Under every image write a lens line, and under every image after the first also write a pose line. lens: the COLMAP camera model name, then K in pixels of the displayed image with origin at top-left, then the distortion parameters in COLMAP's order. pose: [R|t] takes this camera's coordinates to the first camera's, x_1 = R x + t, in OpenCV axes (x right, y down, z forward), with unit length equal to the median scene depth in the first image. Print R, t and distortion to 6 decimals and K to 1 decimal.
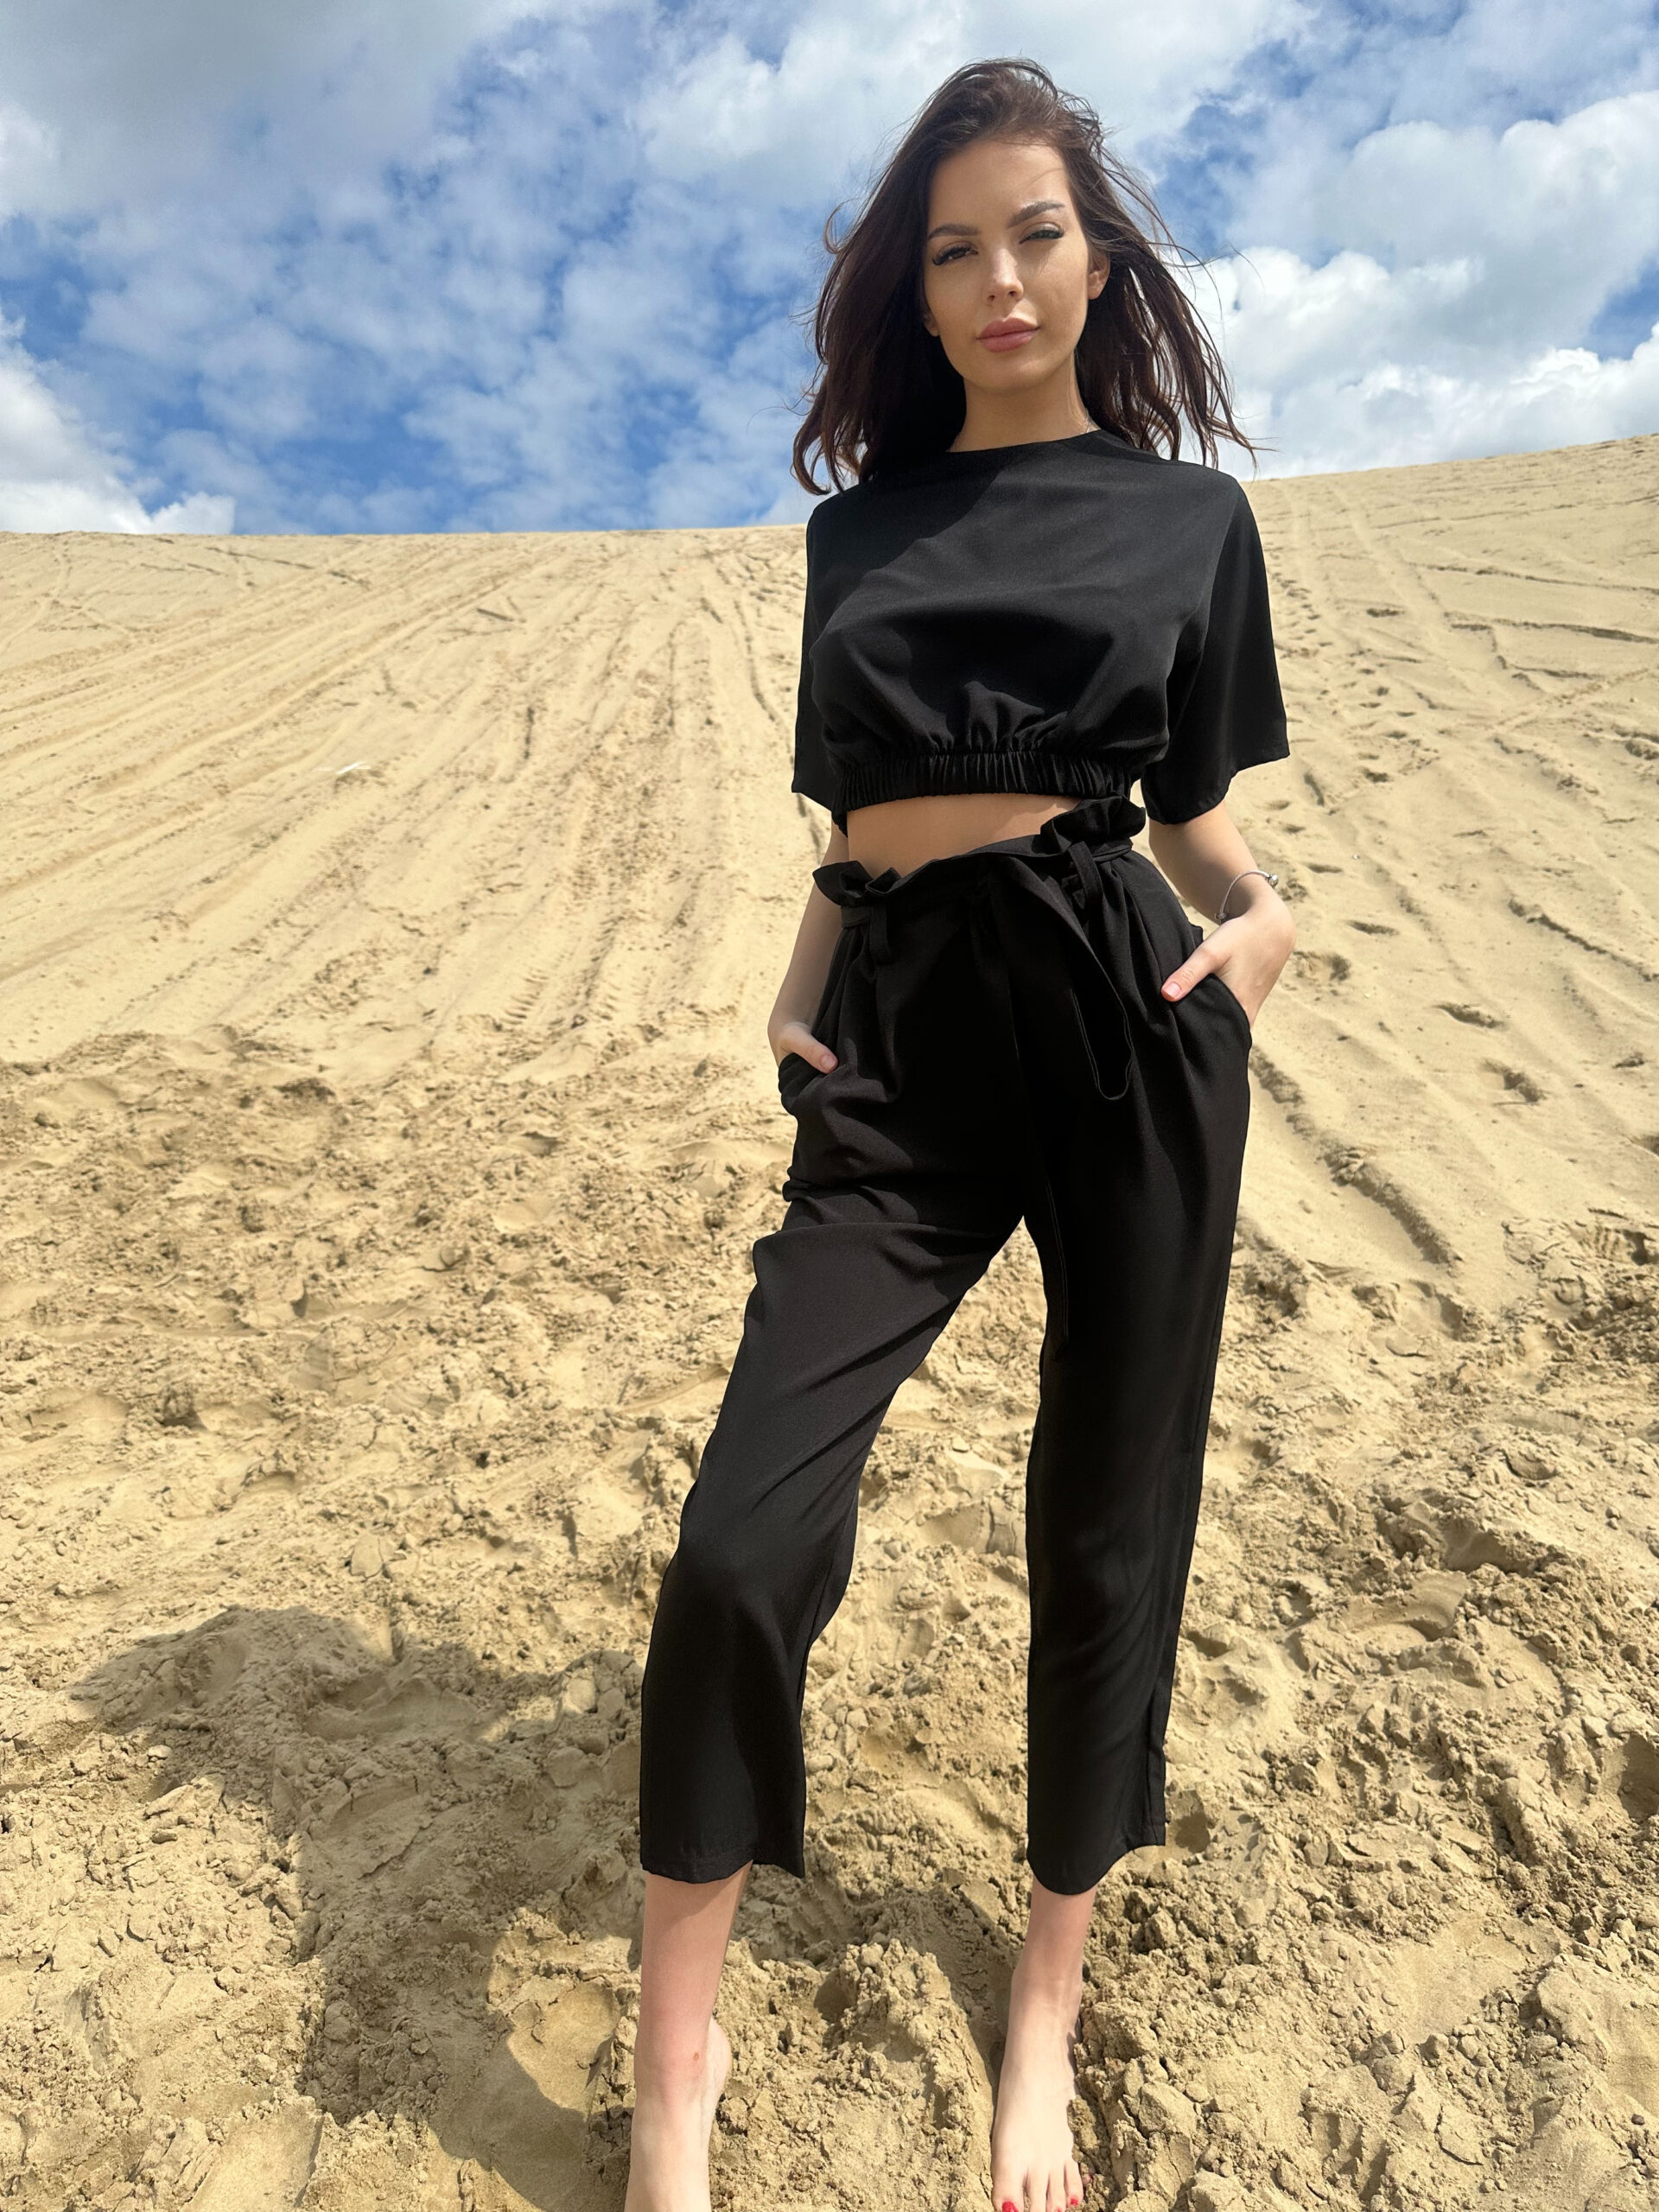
lens RADIAL K [[1543.0, 0, 826.9], [0, 1543.0, 1126.3], [0, 0, 1]] dist [0.088978, -0.187563]
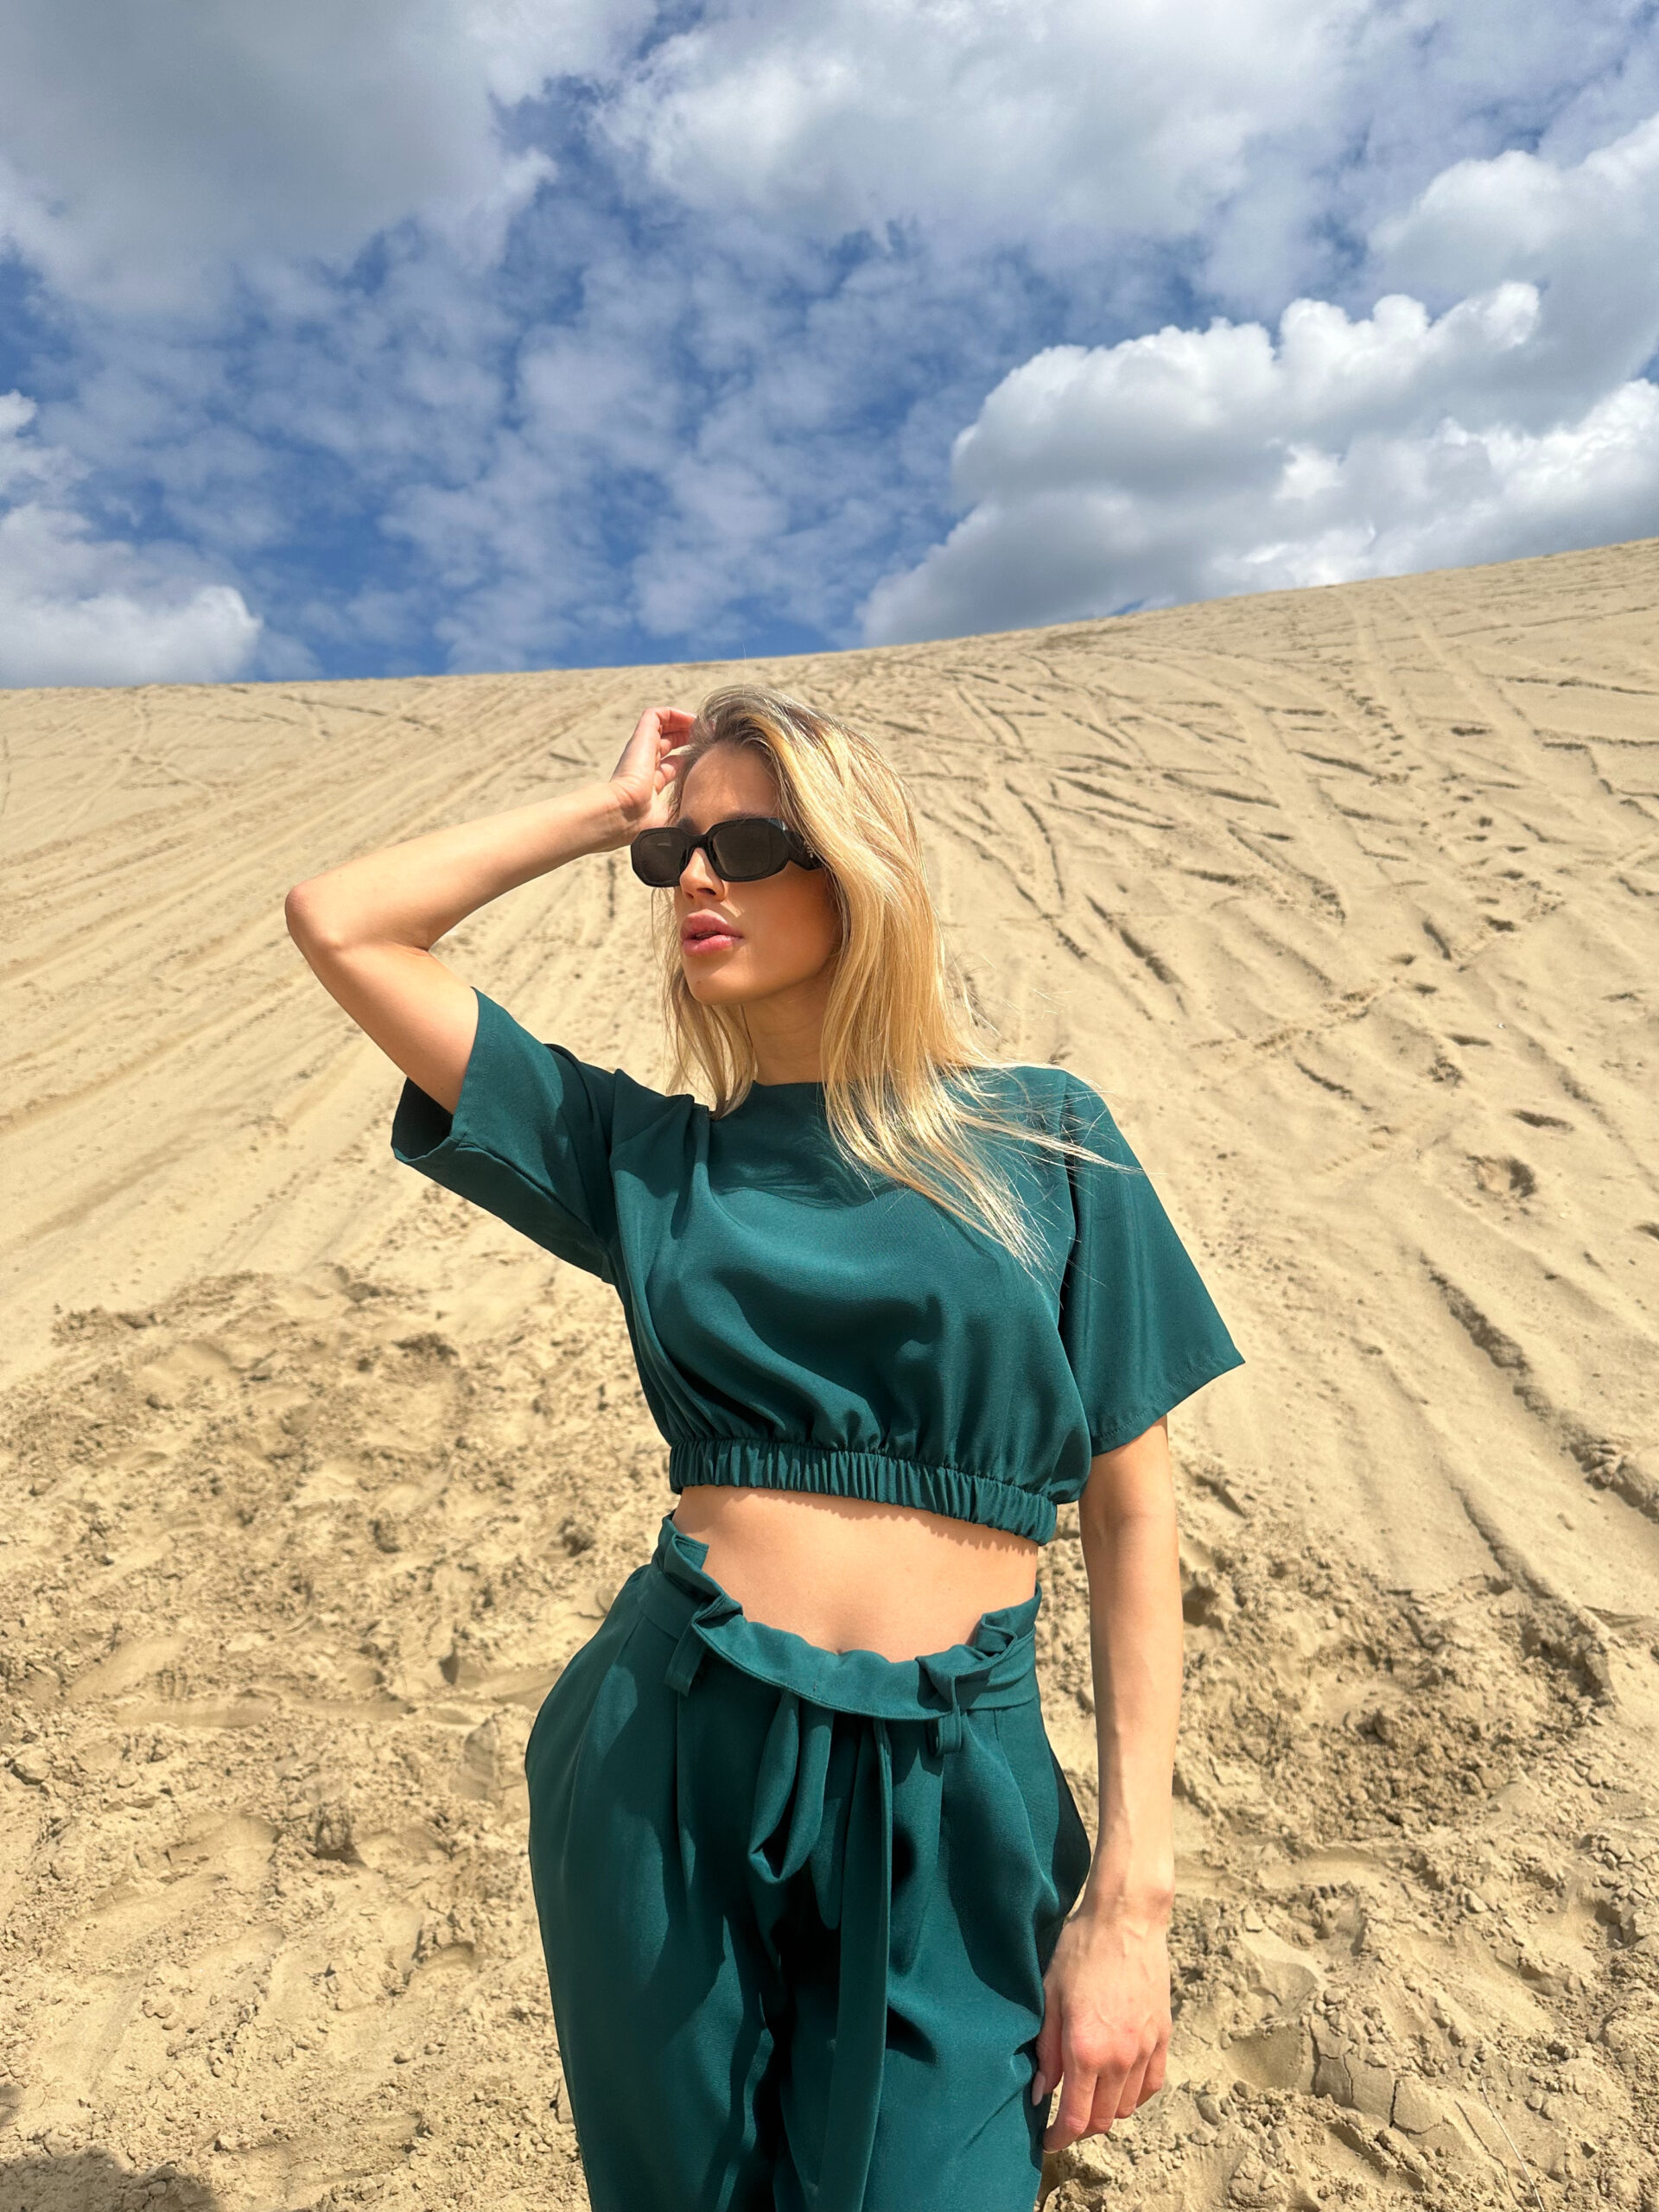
lens RADIAL K [[1574.0, 0, 830.5], [0, 1574.0, 1103.8], [0, 0, 1]] dist [0.009309, -0.019556]
pose [[0.998914, -0.027732, -0.037439, -0.074774], [0.024630, 0.996416, -0.080927, -0.131110], [0.039549, 0.079917, 0.996017, 0.073041]]
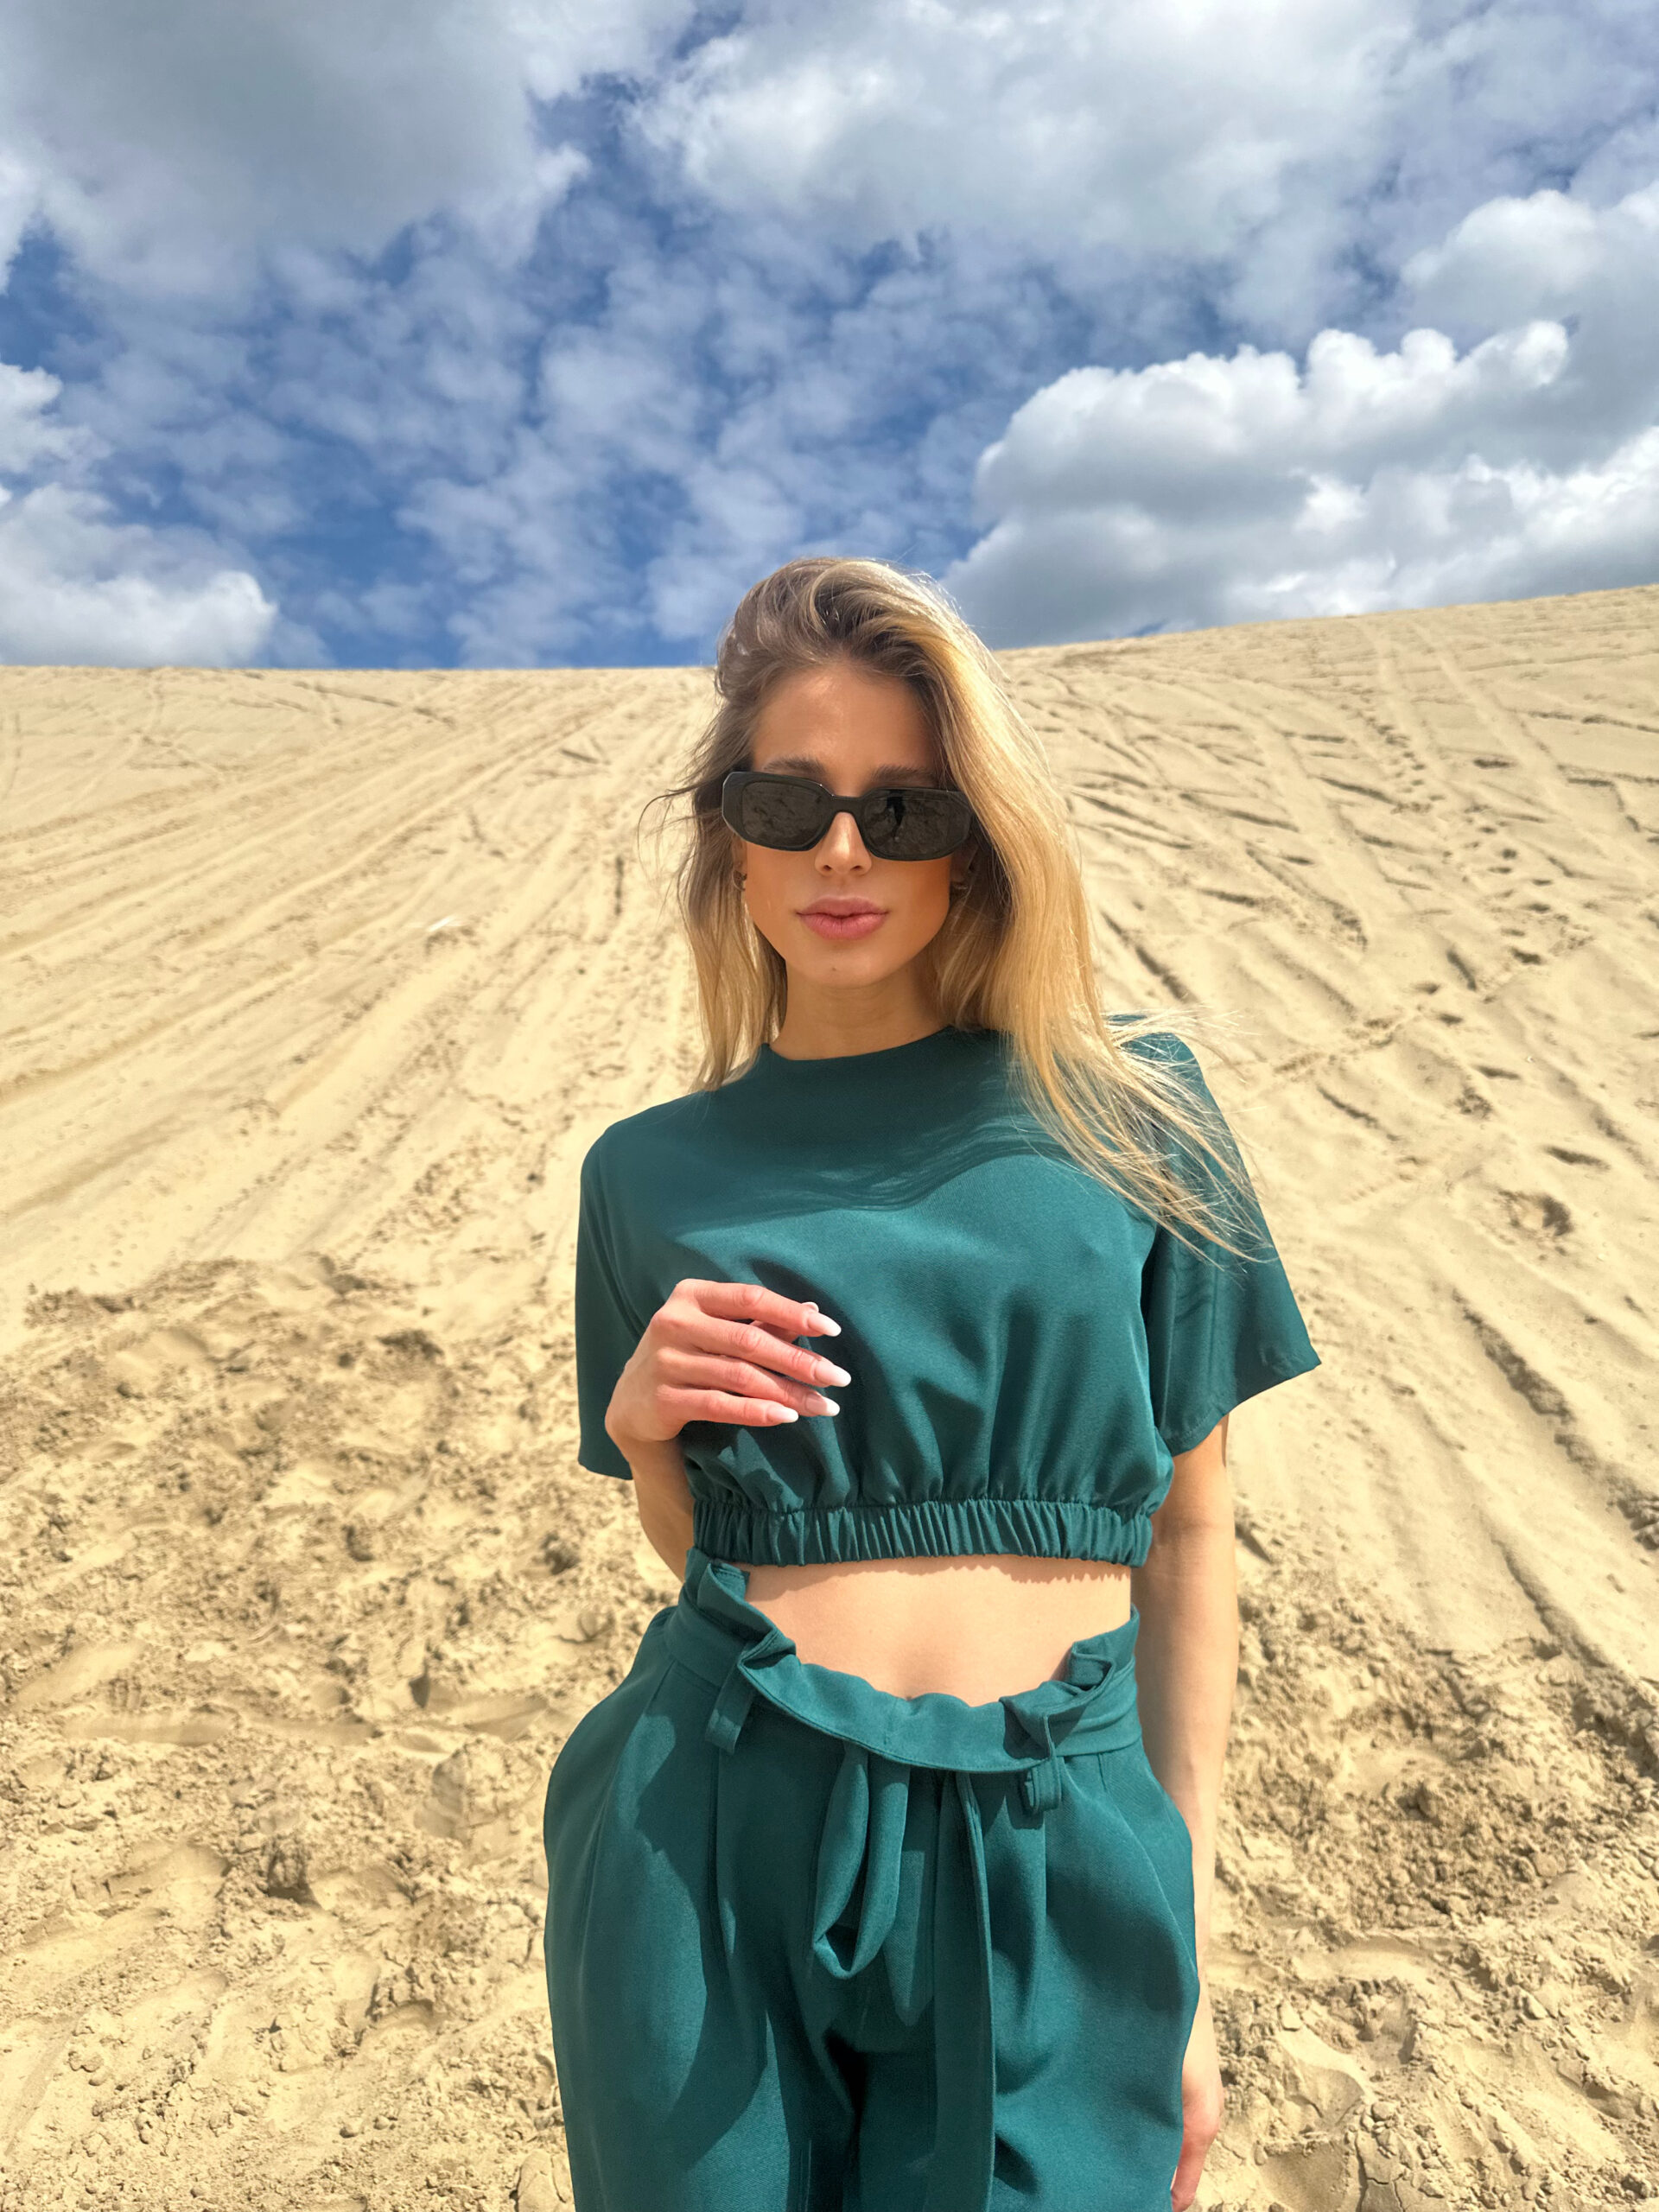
lens RADIAL K [[1574.4, 0, 819.8], [0, 1574.4, 1109.9], [0, 0, 1]] dist [0.003441, -0.012274]
pose [[0.999033, 0.013226, -0.041931, -0.090234], [-0.016718, 0.996321, -0.084050, -0.130157], [0.040665, 0.084670, 0.995579, 0.130850]]
